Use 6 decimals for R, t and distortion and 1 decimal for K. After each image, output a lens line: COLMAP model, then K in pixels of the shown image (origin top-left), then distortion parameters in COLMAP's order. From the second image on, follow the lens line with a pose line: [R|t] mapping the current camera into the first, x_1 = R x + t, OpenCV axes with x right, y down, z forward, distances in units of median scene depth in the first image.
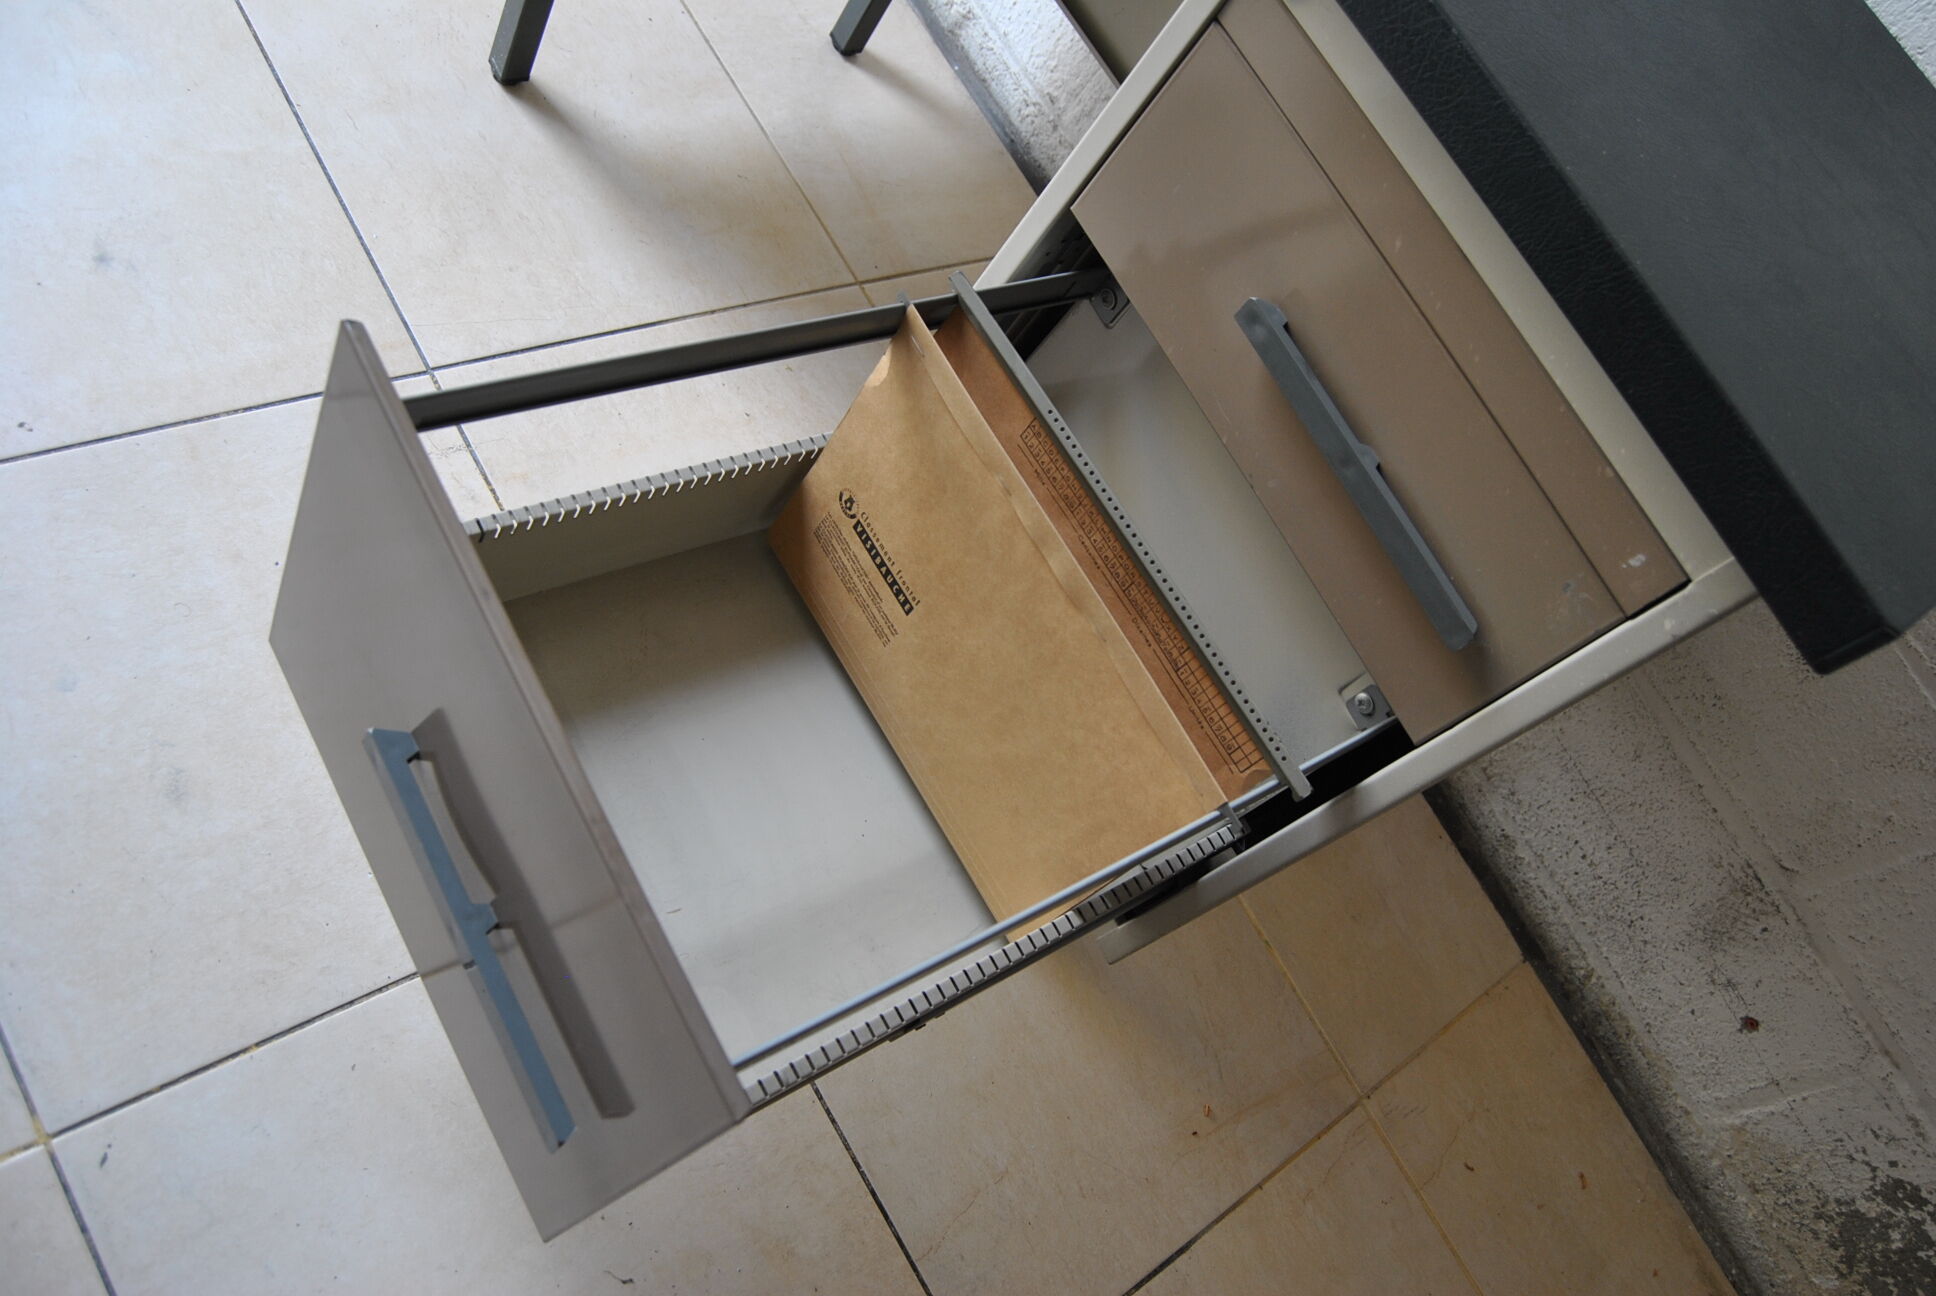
lens RADIAL K [[1542.1, 0, 983.5], [0, 1542.1, 633.1], [0, 0, 1]] dist [-0.091317, 0.033445]
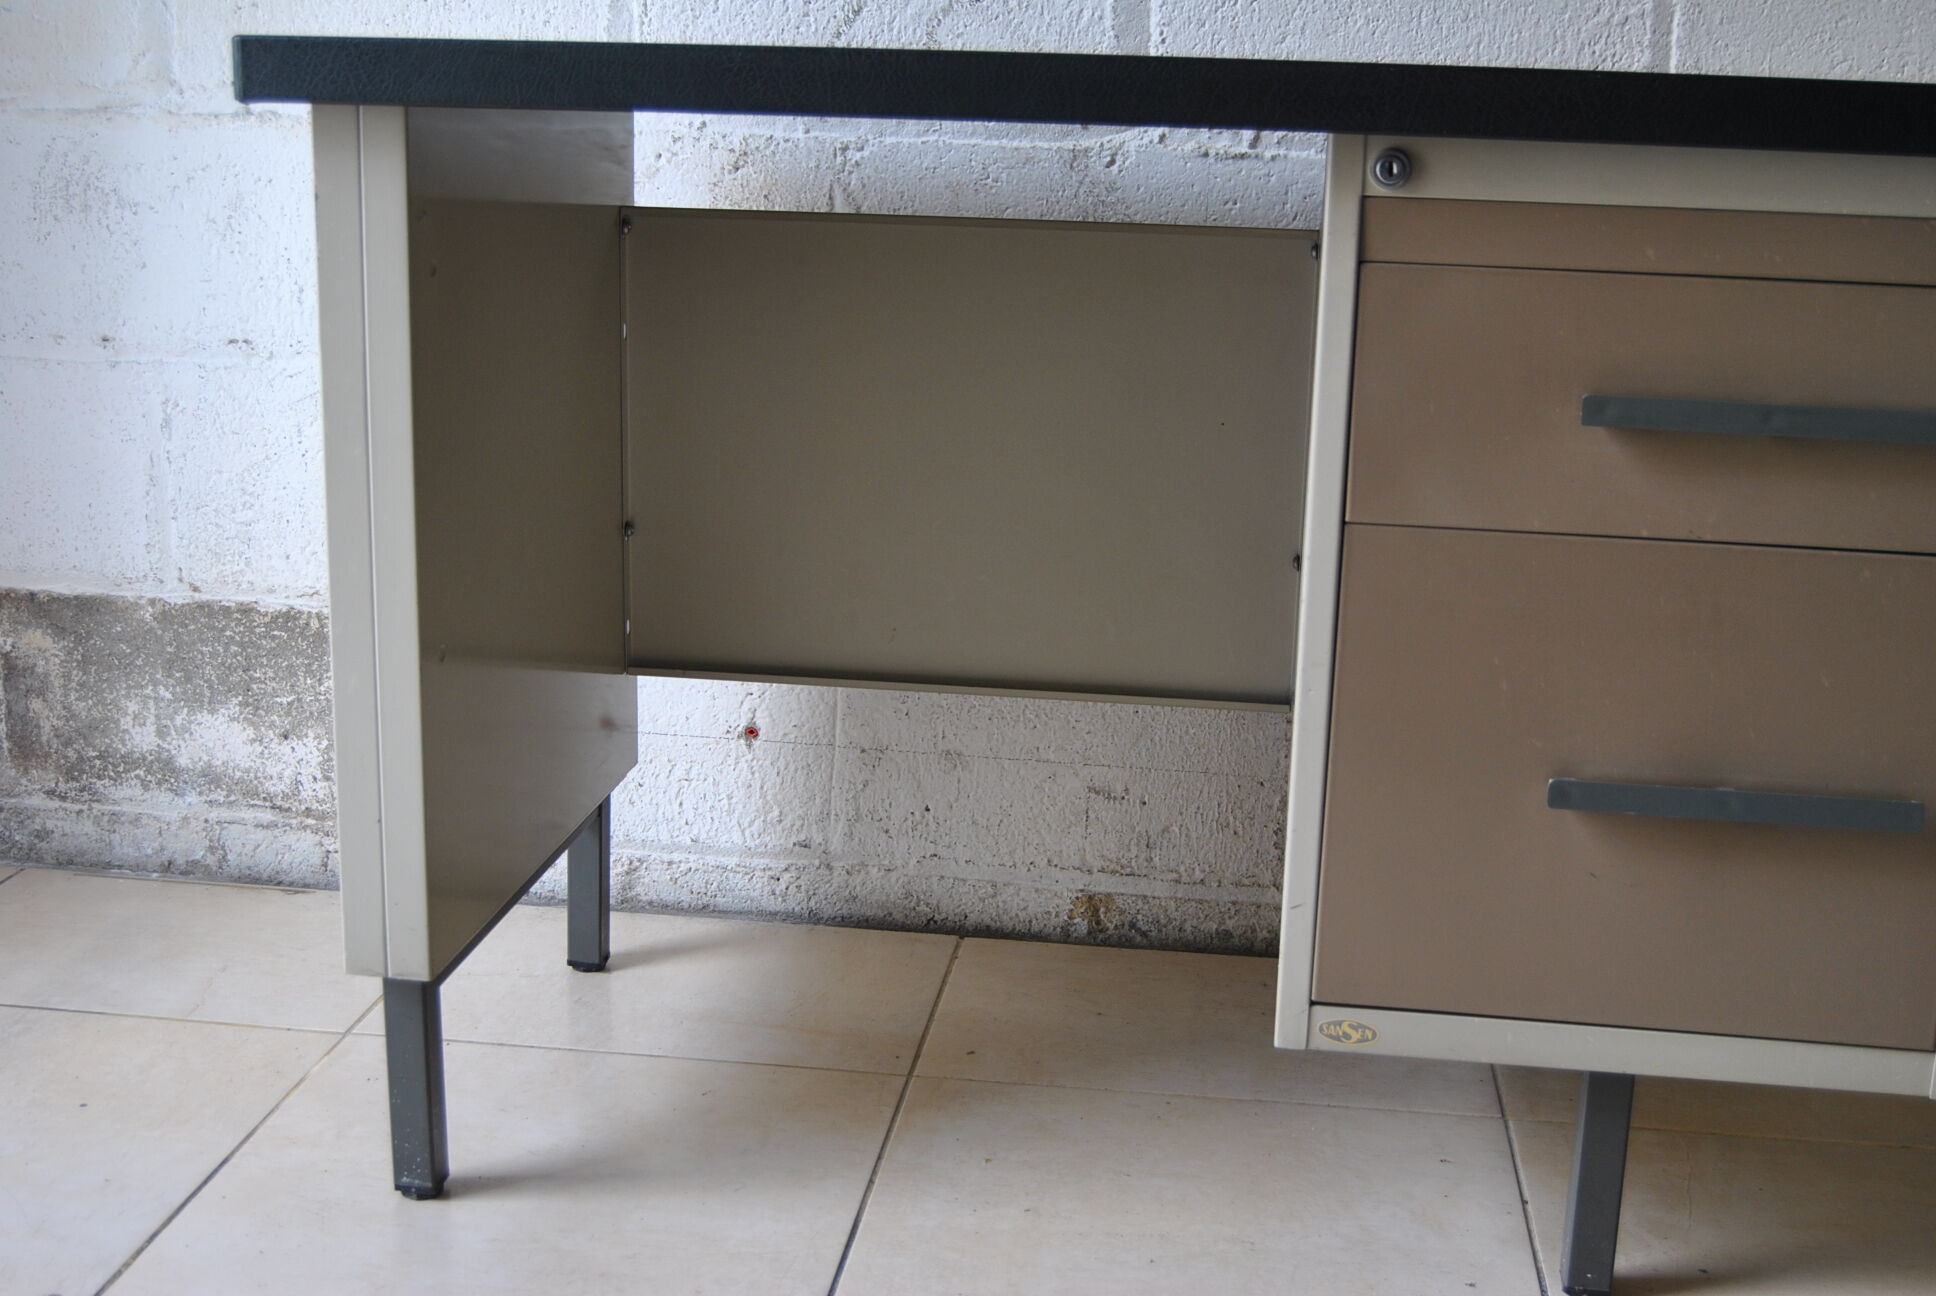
lens RADIAL K [[2279.2, 0, 998.4], [0, 2279.2, 639.5], [0, 0, 1]] dist [-0.059306, 0.010918]
pose [[0.600468, -0.595958, 0.533172, -0.586009], [0.786314, 0.561310, -0.258152, -0.021839], [-0.145427, 0.574252, 0.805659, -0.064485]]
